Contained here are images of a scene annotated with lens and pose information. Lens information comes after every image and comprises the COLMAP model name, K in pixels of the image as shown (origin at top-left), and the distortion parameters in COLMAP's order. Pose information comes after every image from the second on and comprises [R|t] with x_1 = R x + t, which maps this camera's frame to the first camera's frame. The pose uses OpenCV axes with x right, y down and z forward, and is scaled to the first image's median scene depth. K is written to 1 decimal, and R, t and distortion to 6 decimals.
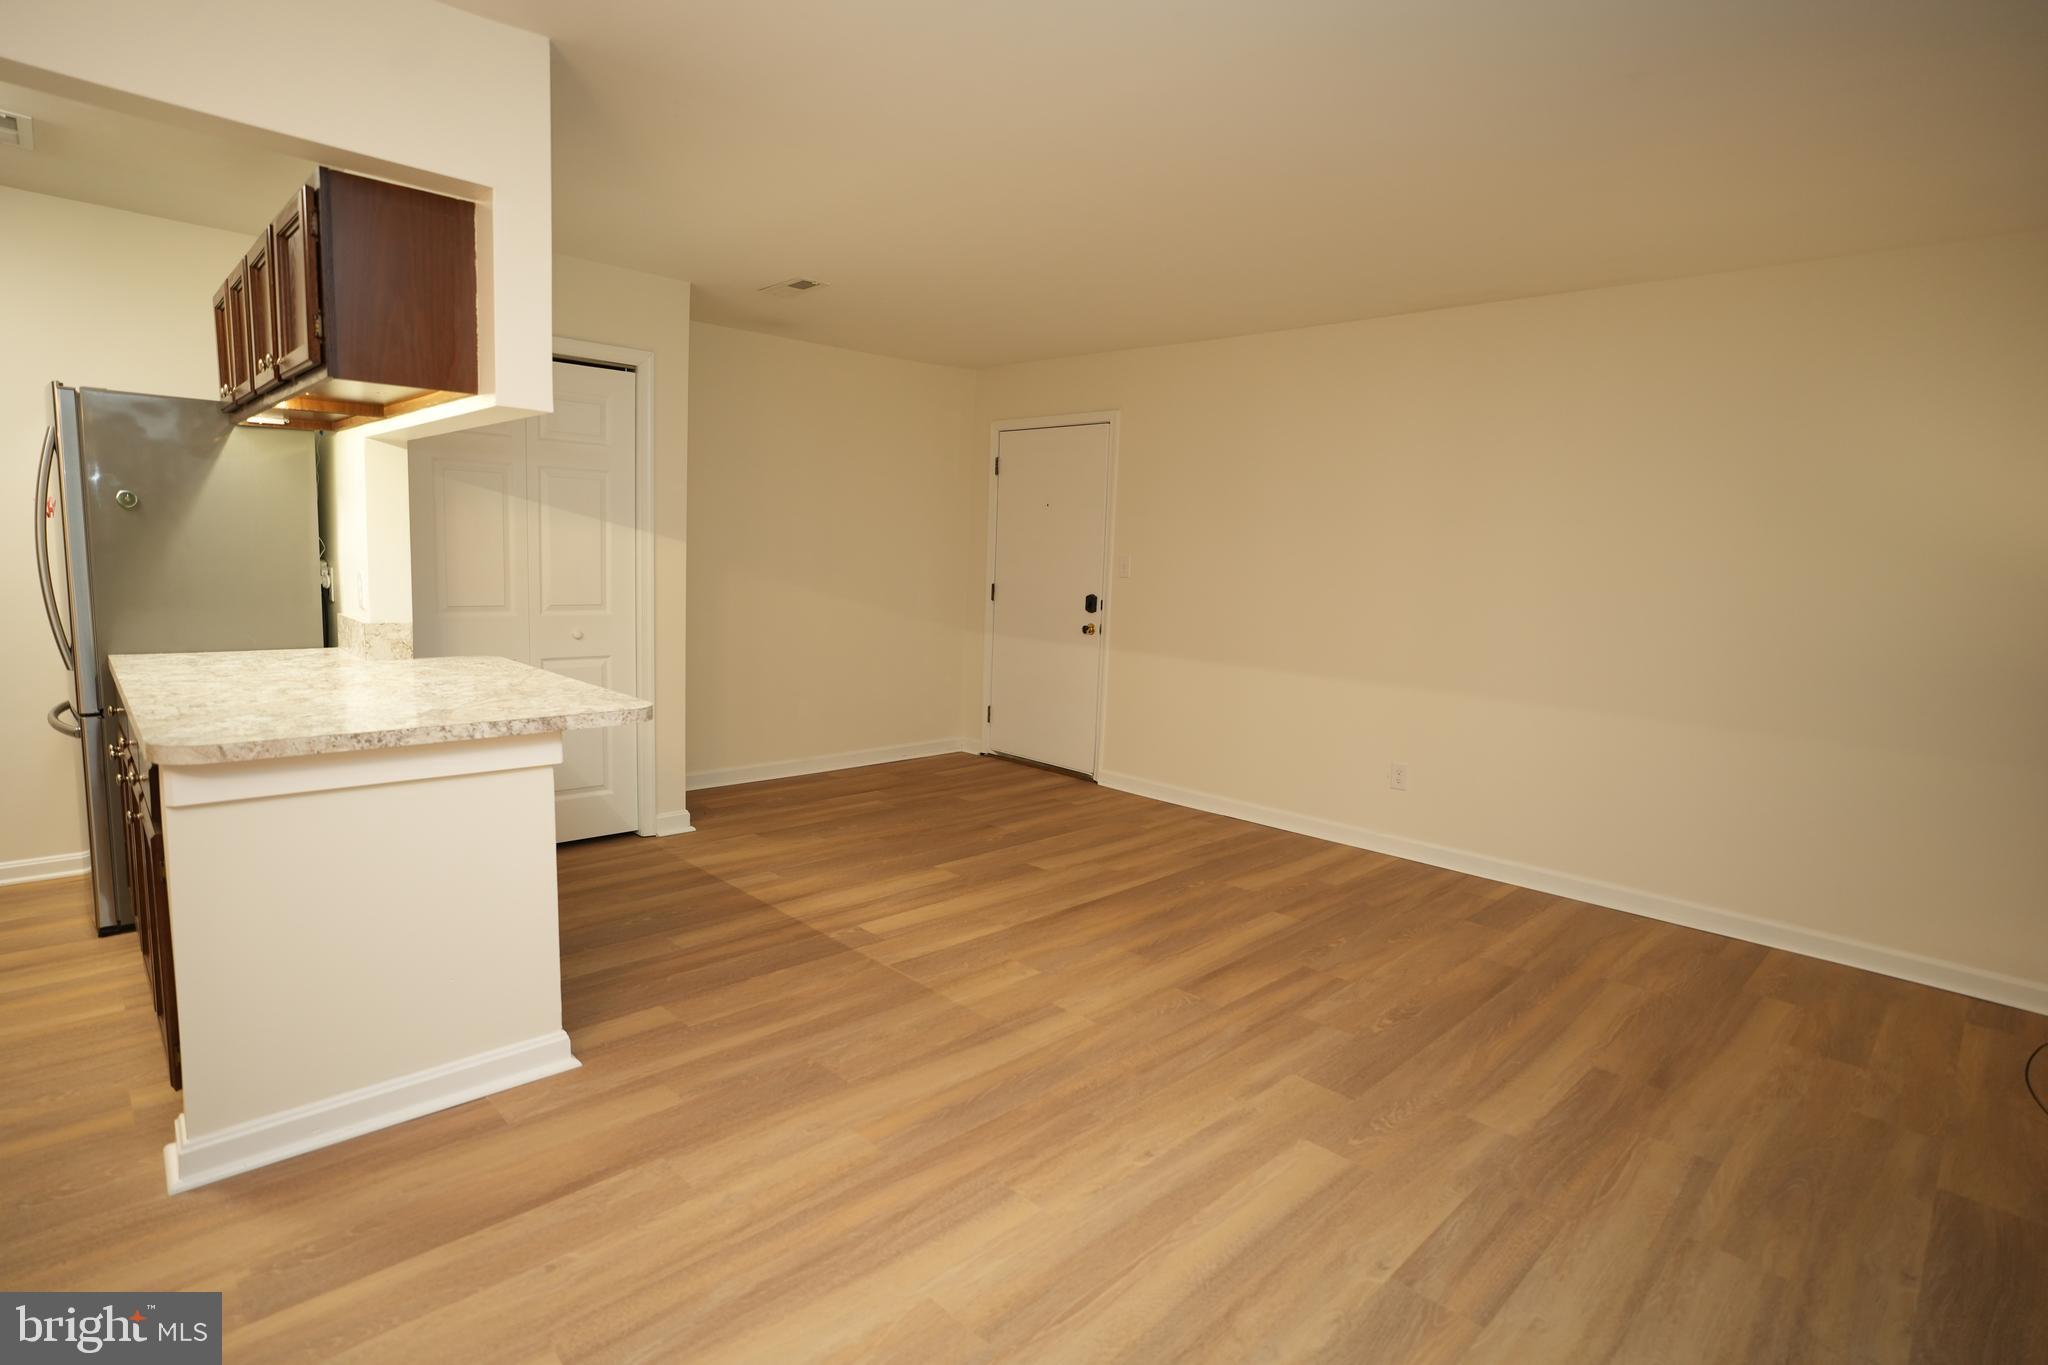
lens RADIAL K [[1022.7, 0, 1024.0], [0, 1022.7, 682.5], [0, 0, 1]] dist [-0.060216, 0.032646]
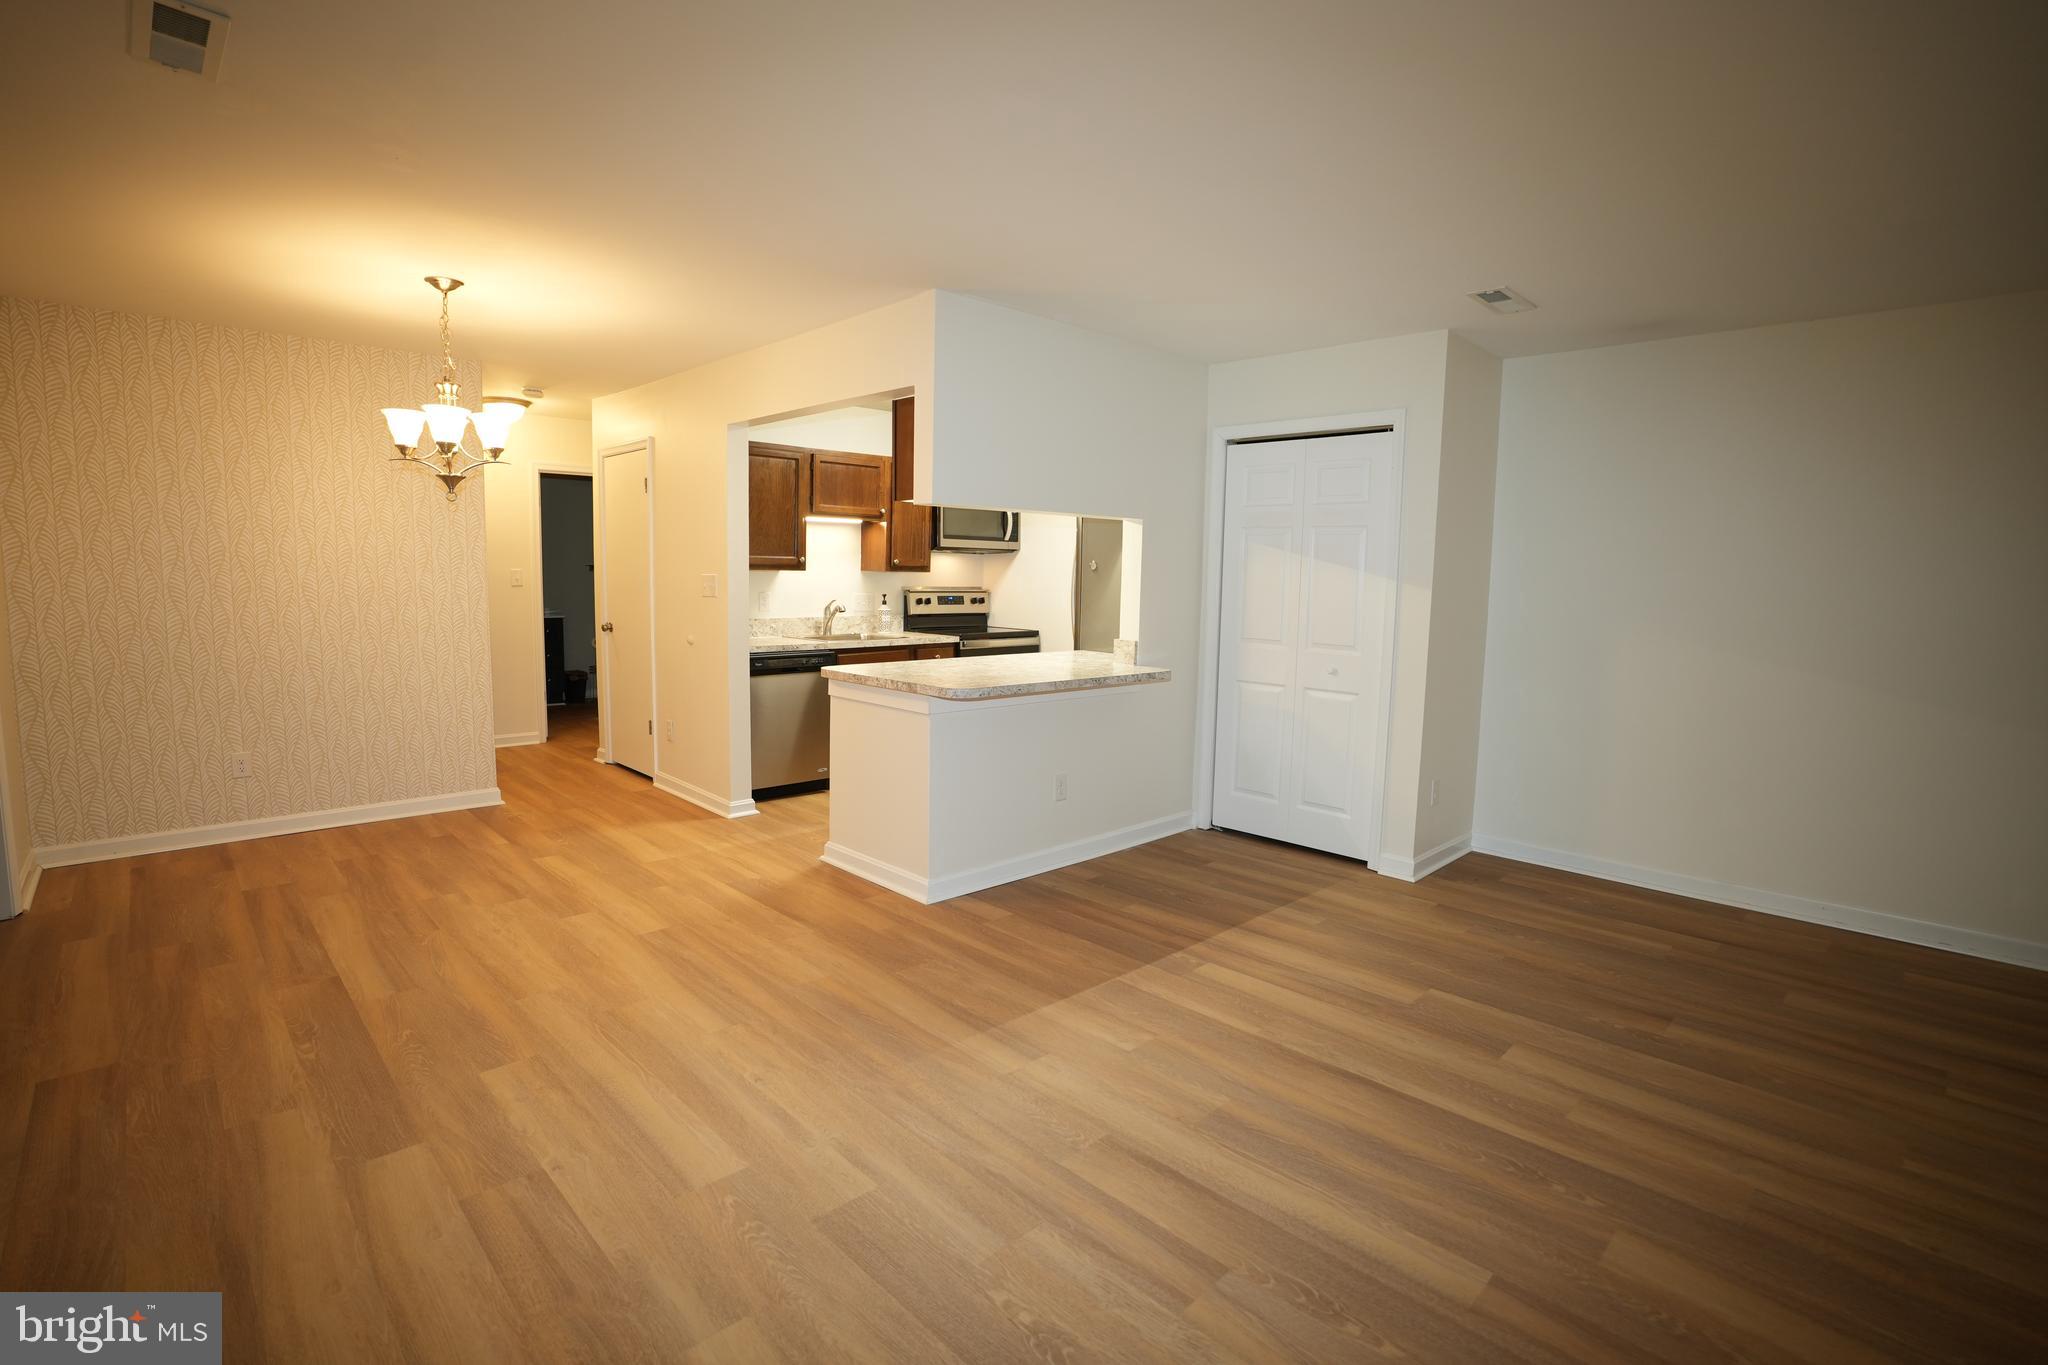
lens RADIAL K [[944.7, 0, 1017.8], [0, 944.7, 682.0], [0, 0, 1]] dist [-0.073764, 0.022472]
pose [[-0.005428, 0.077877, -0.996948, 0.799992], [-0.145571, 0.986281, 0.077836, -0.085126], [0.989333, 0.145549, 0.005983, 0.835582]]
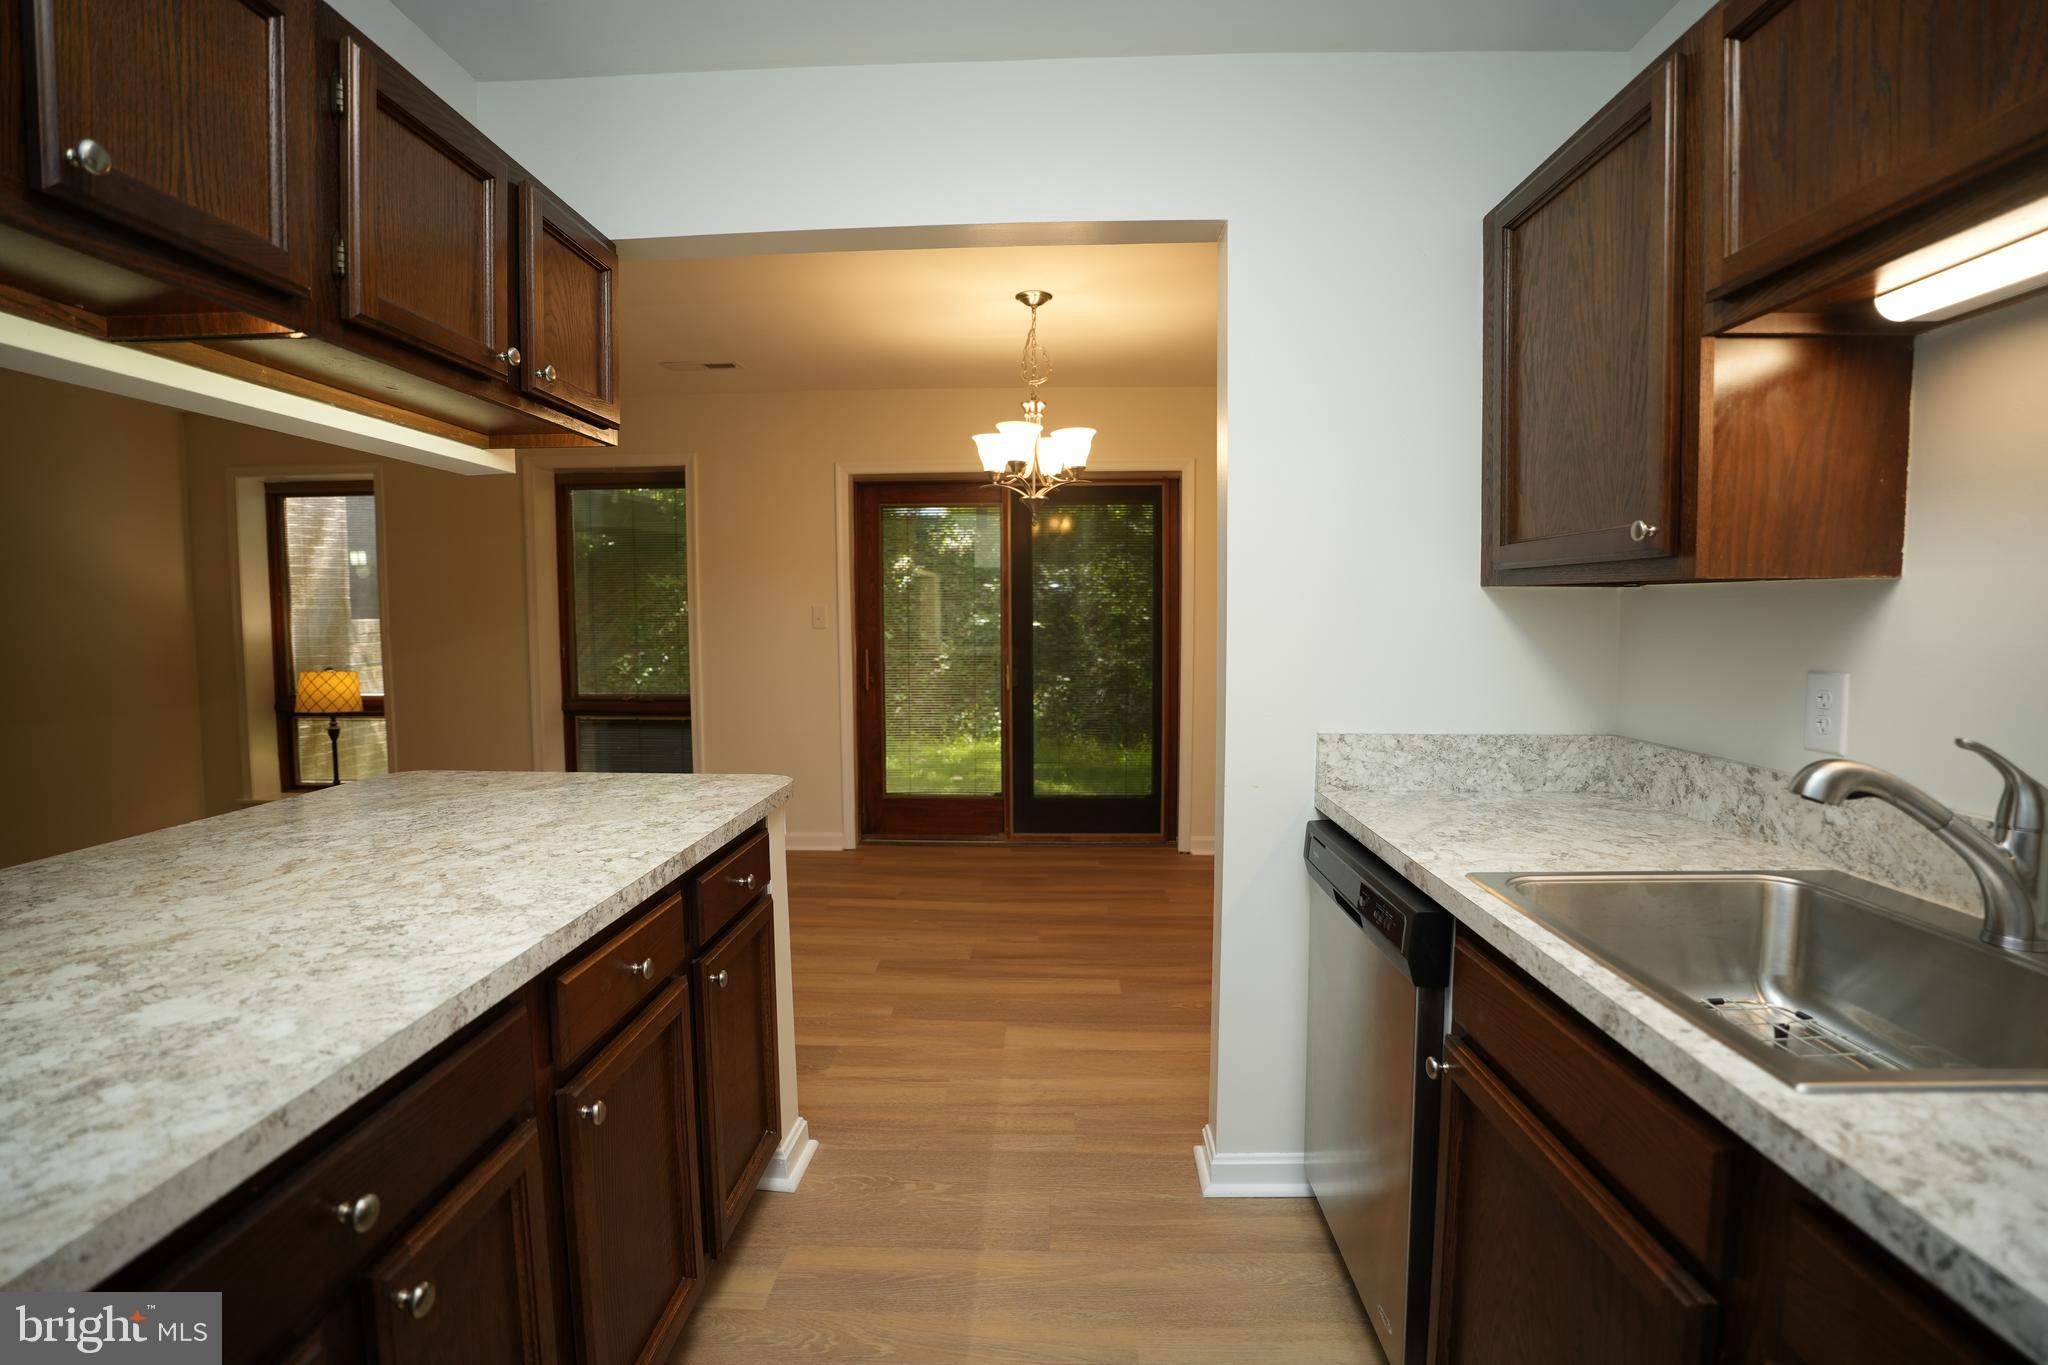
lens RADIAL K [[939.5, 0, 1026.1], [0, 939.5, 678.2], [0, 0, 1]] dist [-0.079669, 0.023413]
pose [[-0.691860, -0.088958, 0.716530, -1.078680], [0.067566, 0.980050, 0.186914, -0.144680], [-0.718863, 0.177732, -0.672047, 0.884431]]
